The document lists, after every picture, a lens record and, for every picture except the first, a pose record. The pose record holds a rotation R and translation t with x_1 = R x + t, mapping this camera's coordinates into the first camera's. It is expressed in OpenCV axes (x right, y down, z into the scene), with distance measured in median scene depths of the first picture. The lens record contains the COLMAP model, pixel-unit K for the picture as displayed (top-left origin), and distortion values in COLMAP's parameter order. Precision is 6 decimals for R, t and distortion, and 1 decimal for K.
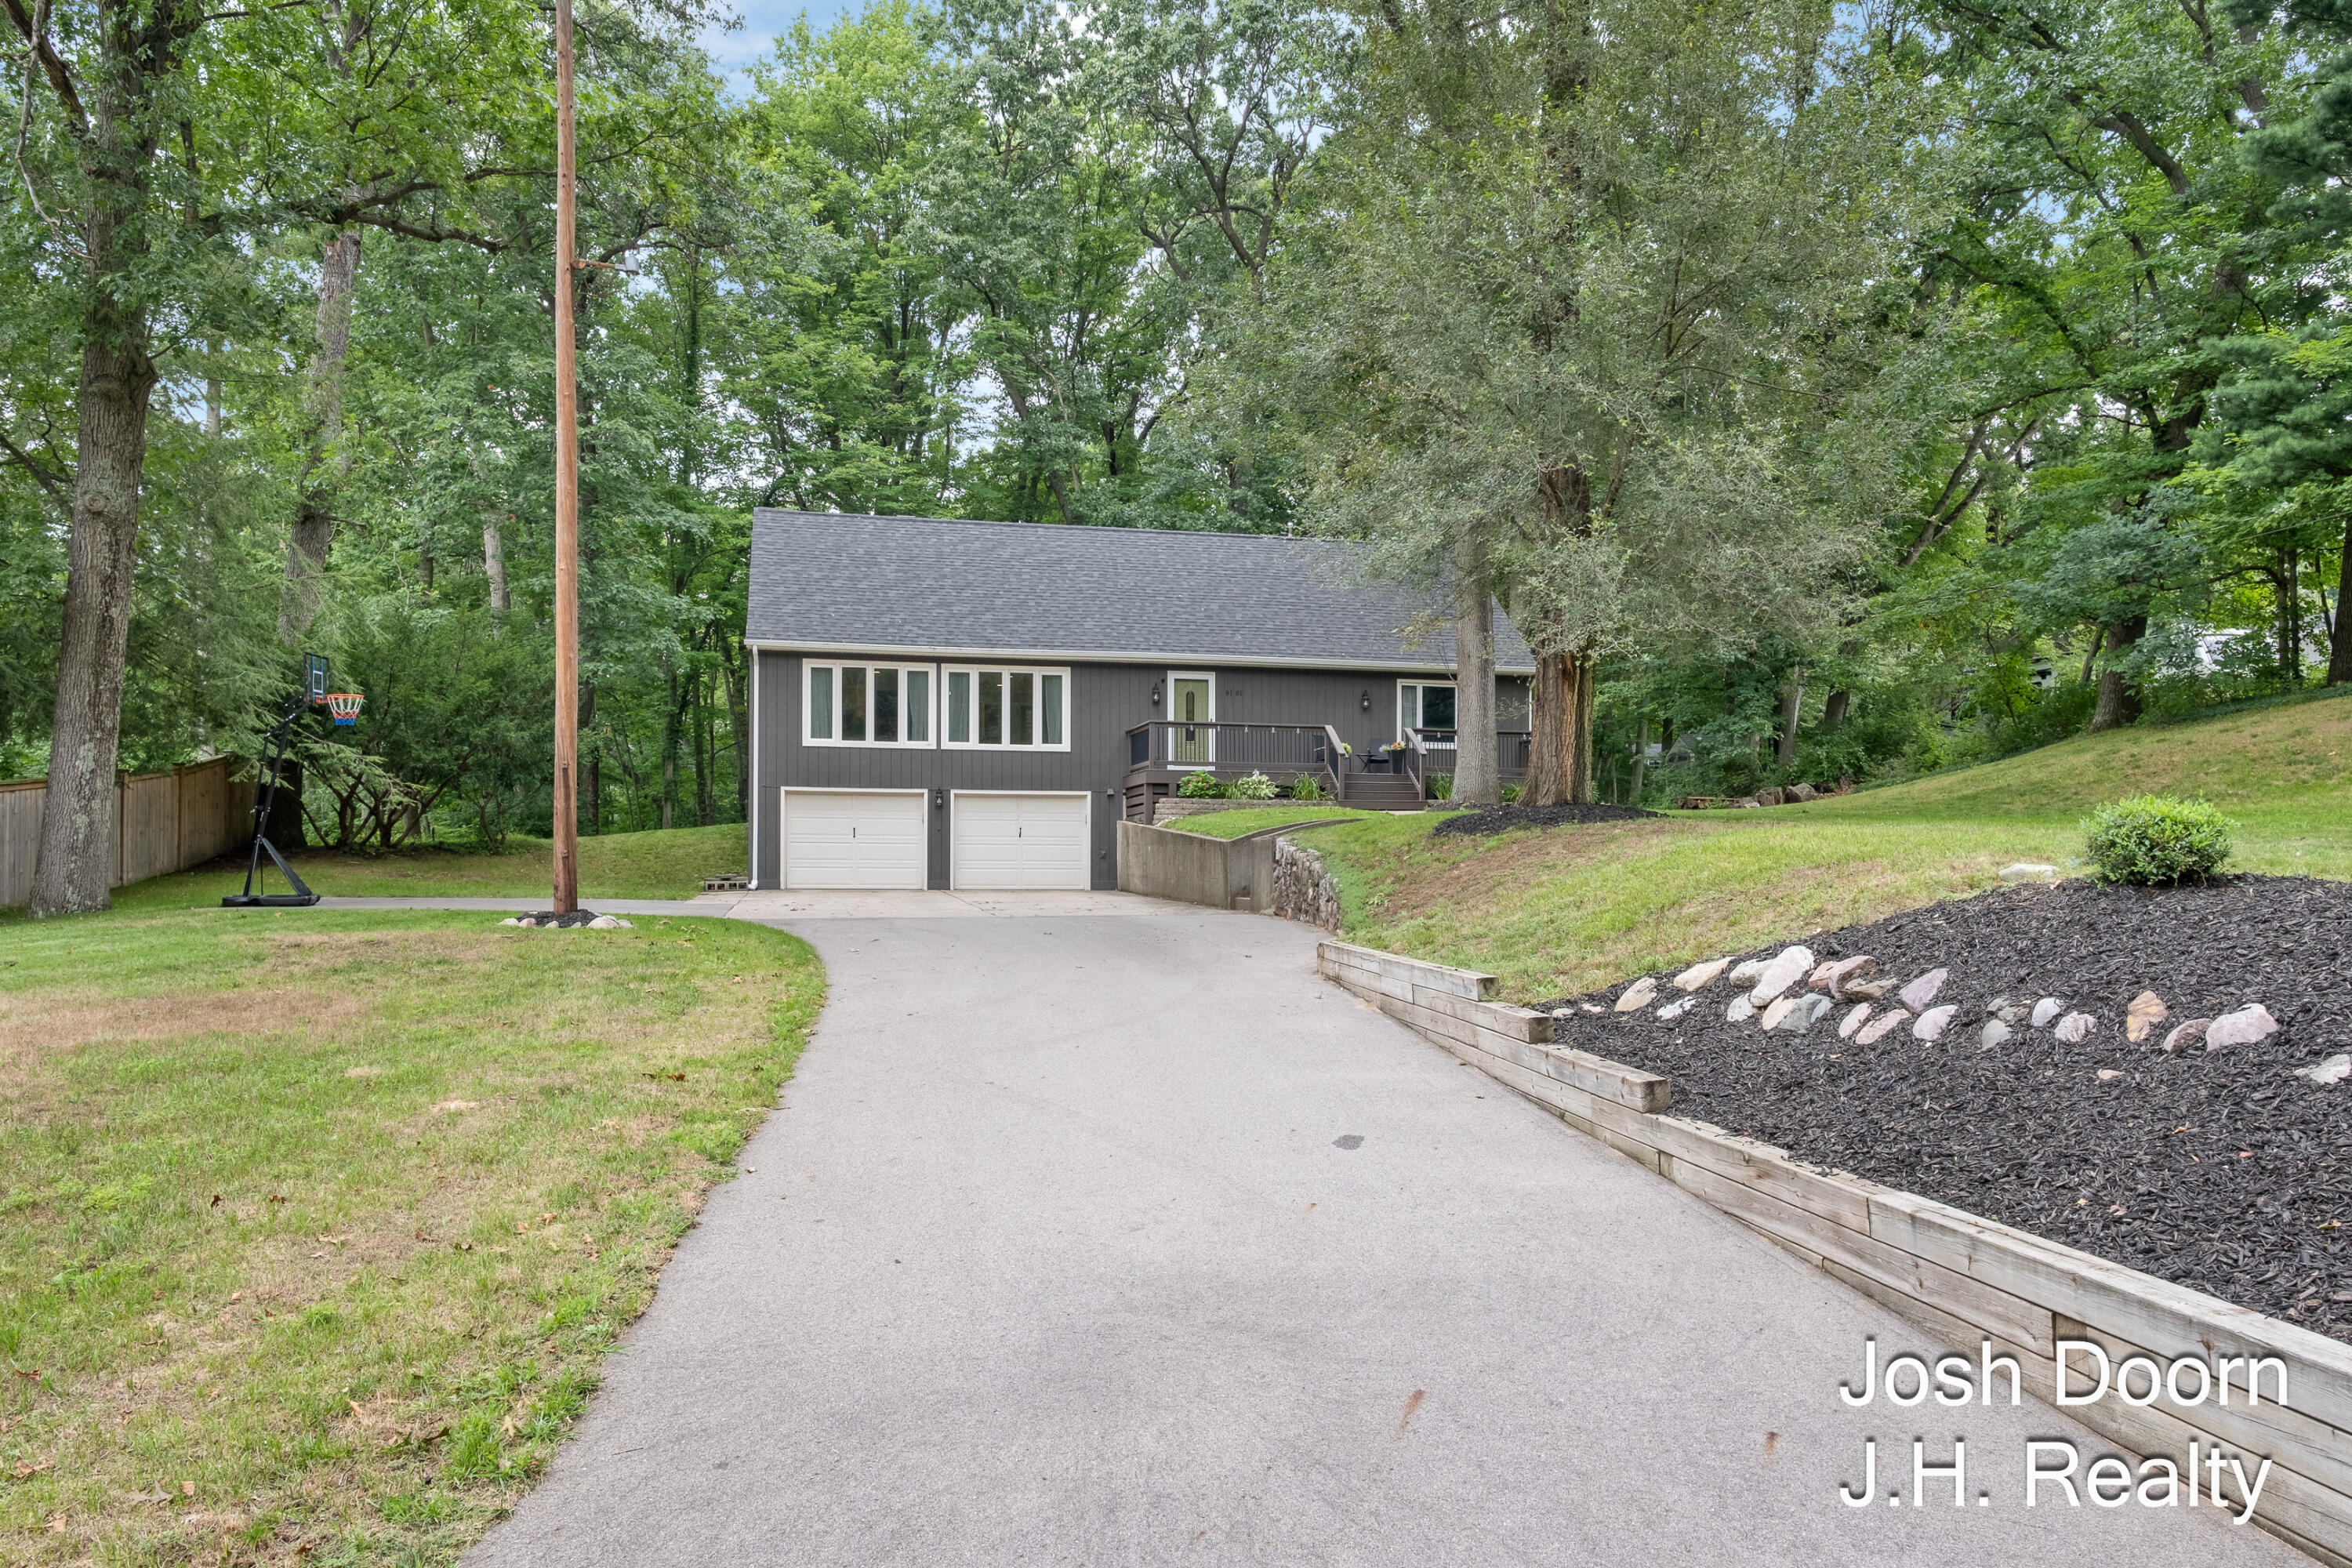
lens RADIAL K [[1504.0, 0, 1181.0], [0, 1504.0, 790.5], [0, 0, 1]] dist [-0.003531, 0.000061]
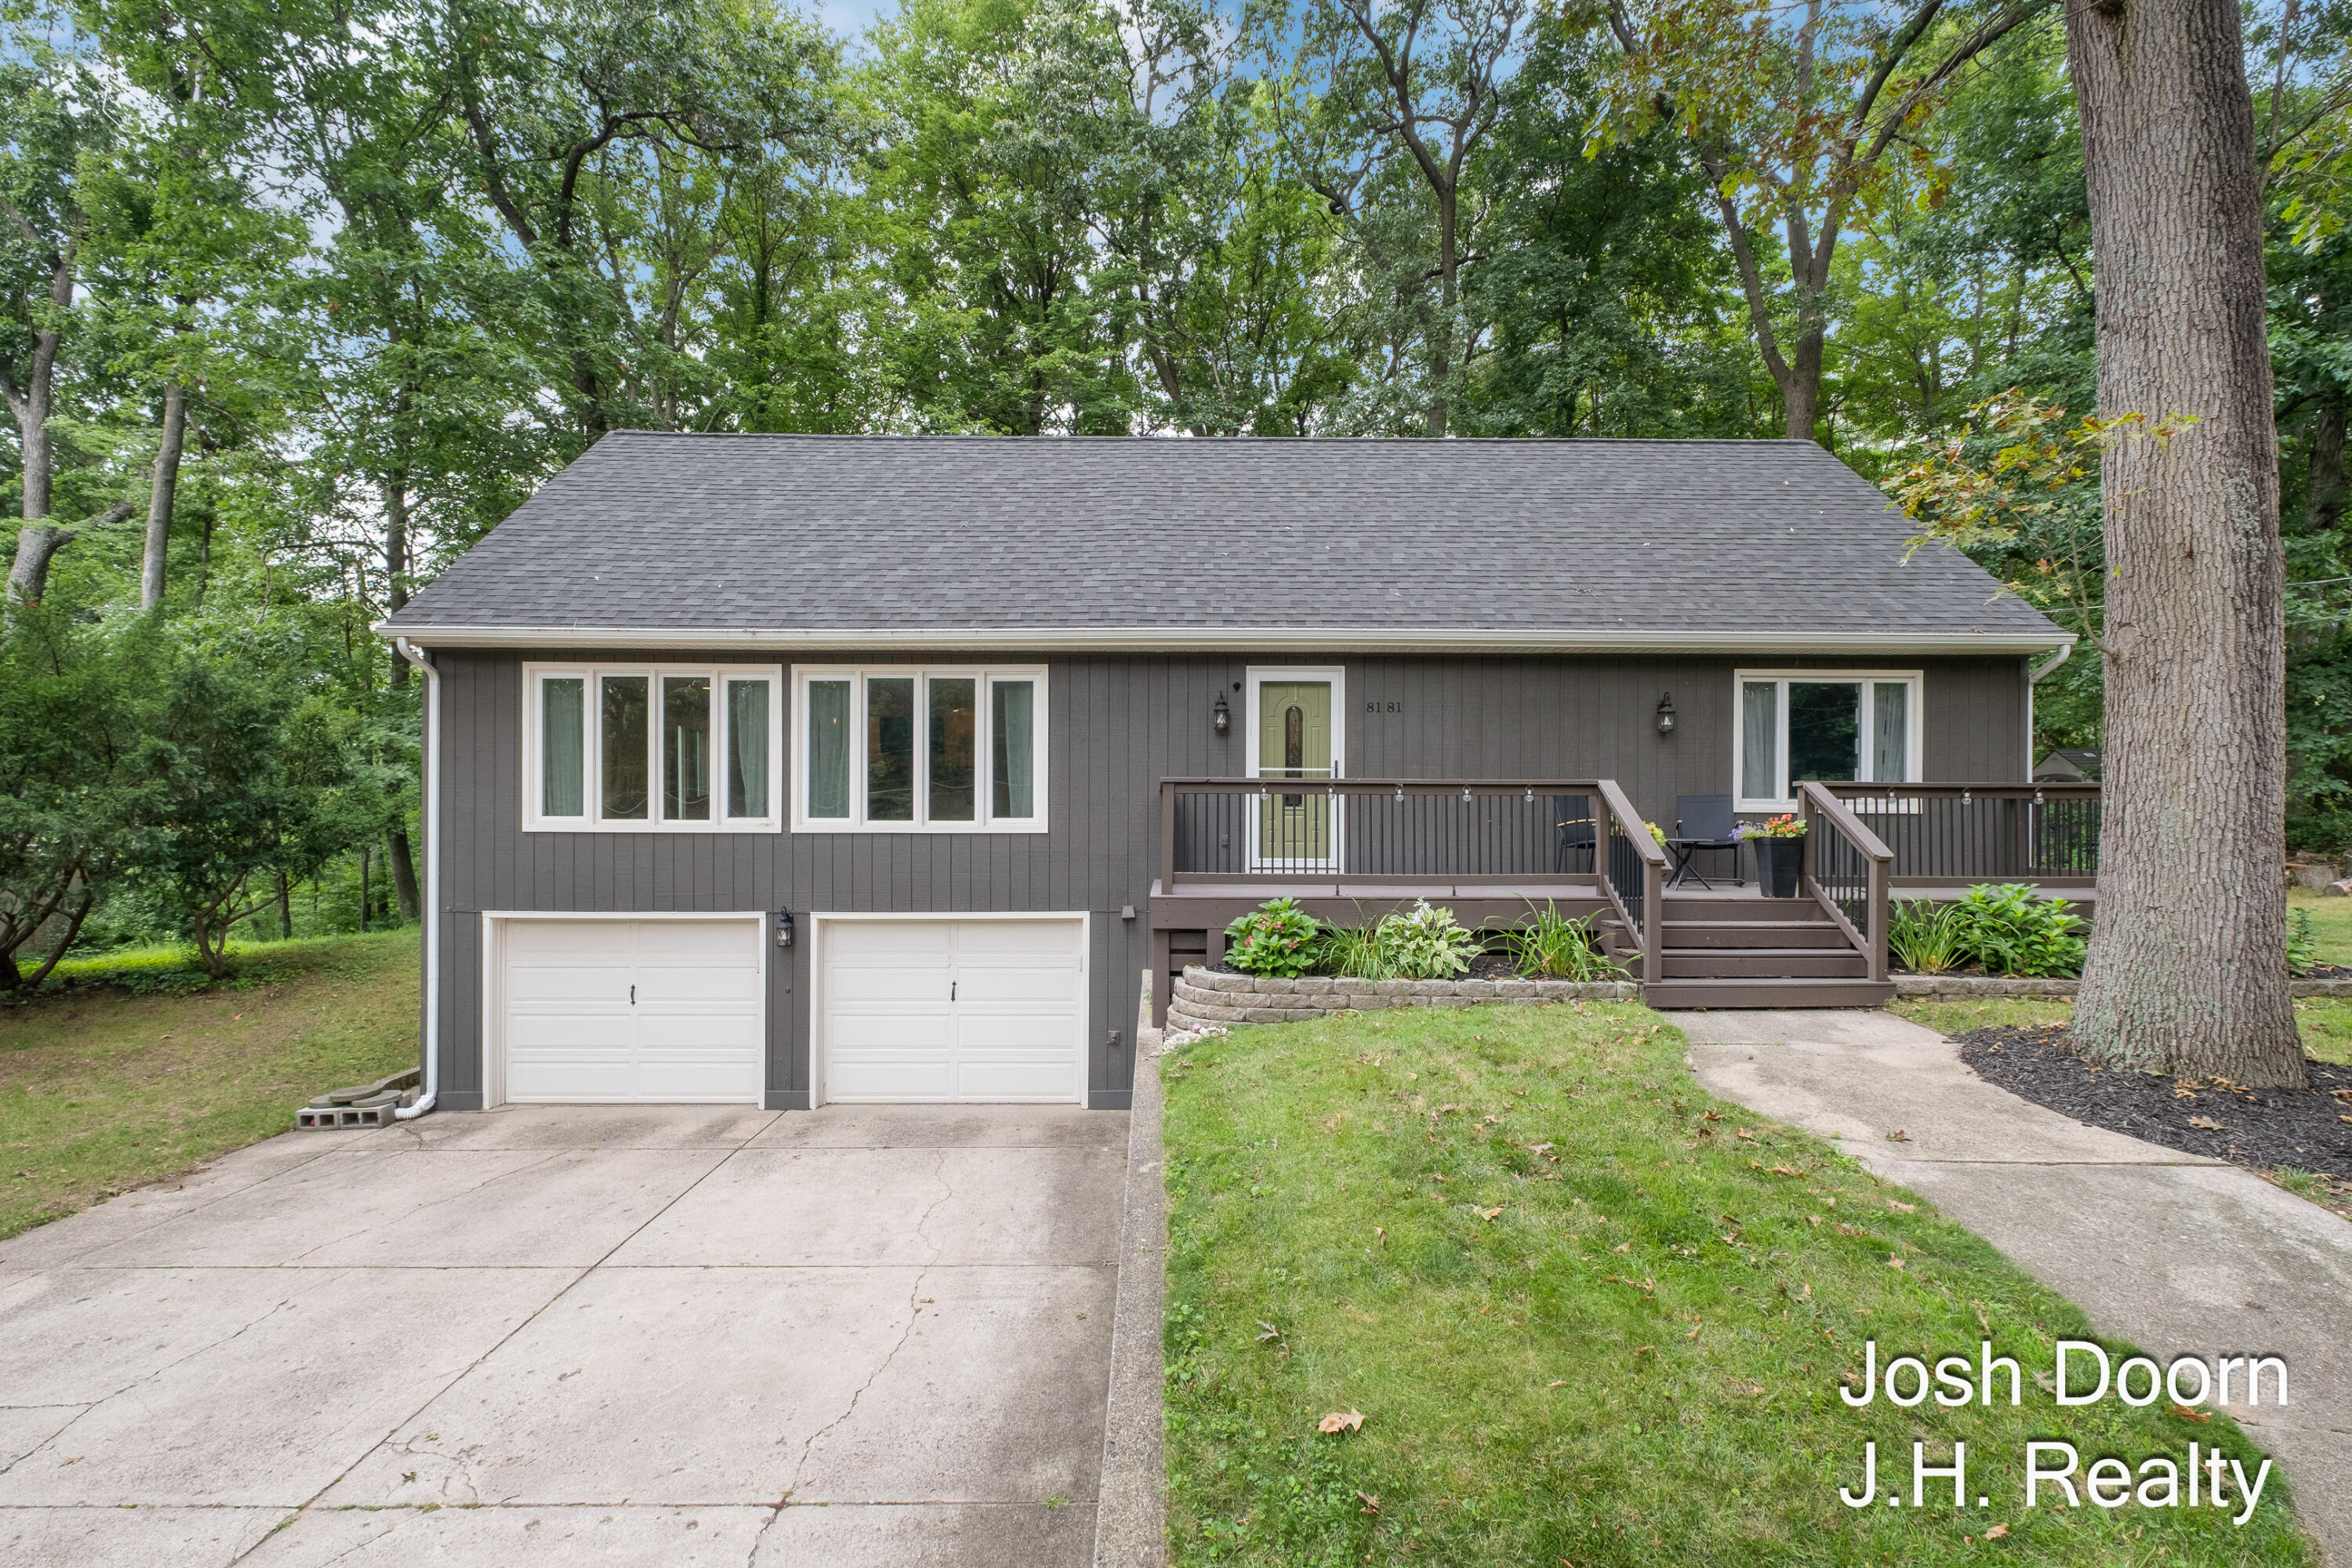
lens RADIAL K [[1031.8, 0, 1170.9], [0, 1031.8, 800.9], [0, 0, 1]] dist [0.001024, -0.001611]
pose [[0.975249, -0.006888, -0.221001, 0.043263], [0.011540, 0.999738, 0.019765, -0.043555], [0.220807, -0.021826, 0.975073, 0.683853]]
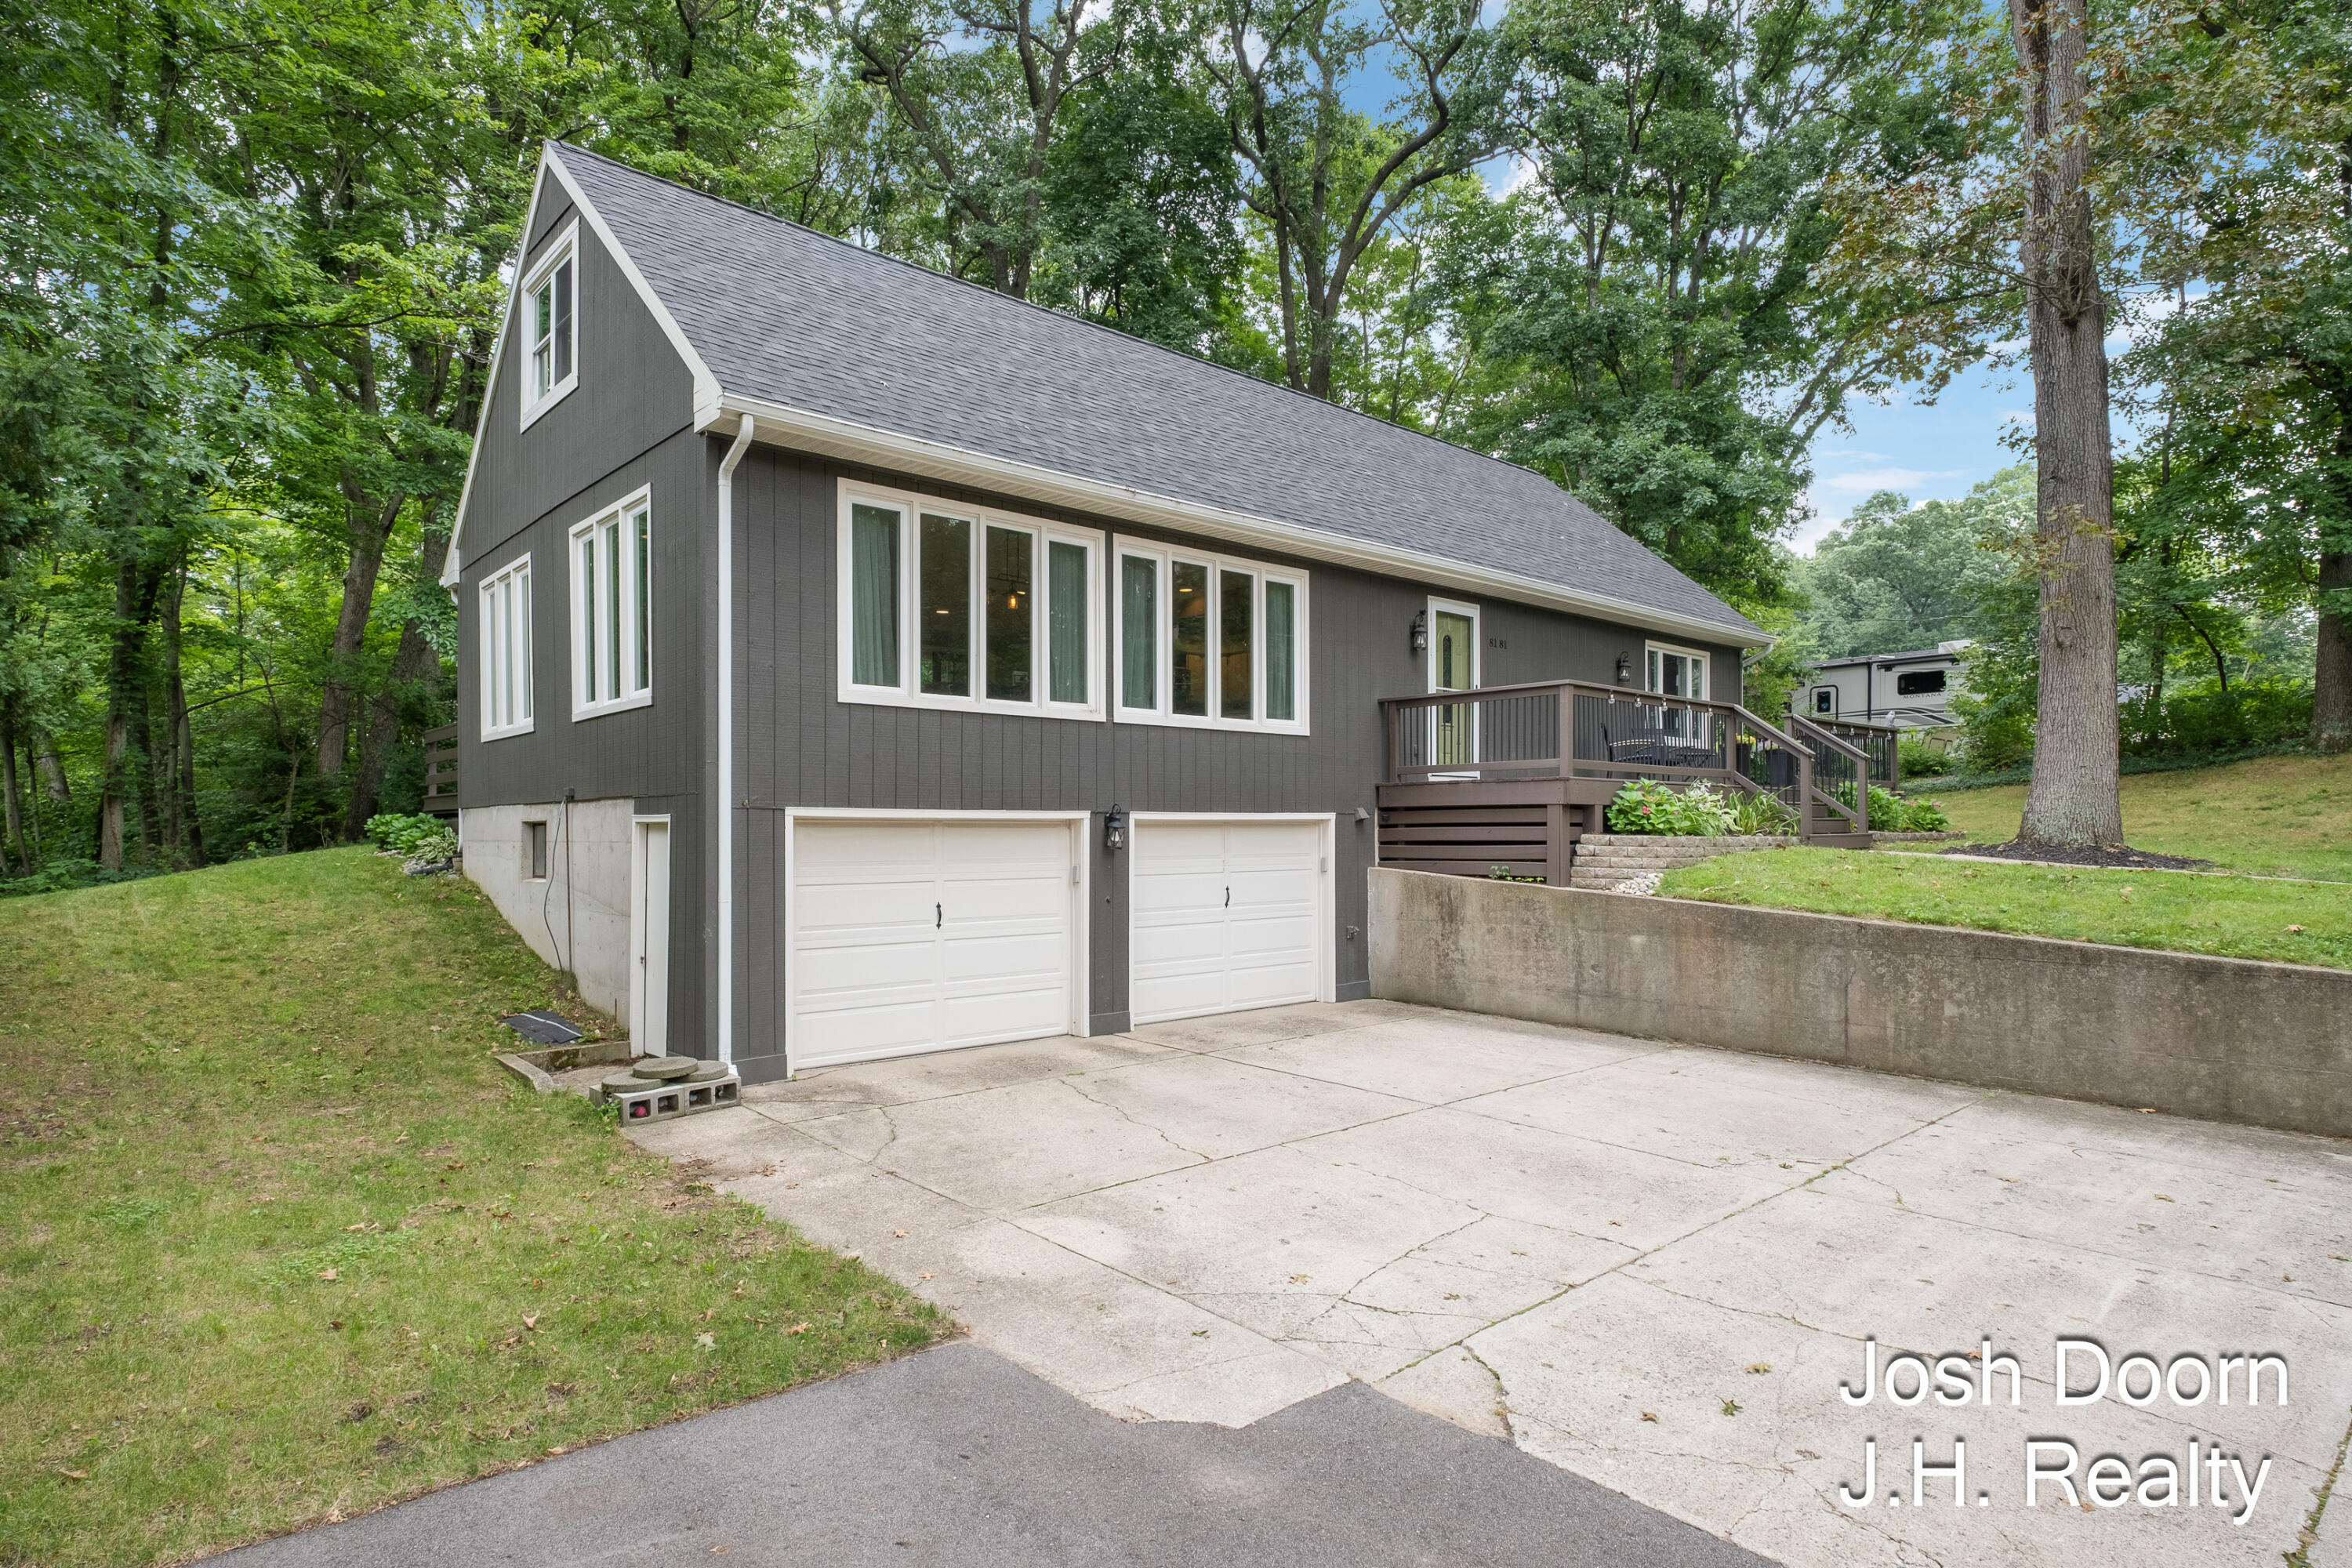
lens RADIAL K [[1239.0, 0, 1174.7], [0, 1239.0, 792.3], [0, 0, 1]] dist [-0.015934, 0.000151]
pose [[0.886569, 0.007632, 0.462533, -0.313785], [-0.015178, 0.999805, 0.012595, -0.011370], [-0.462347, -0.018187, 0.886513, 0.656910]]
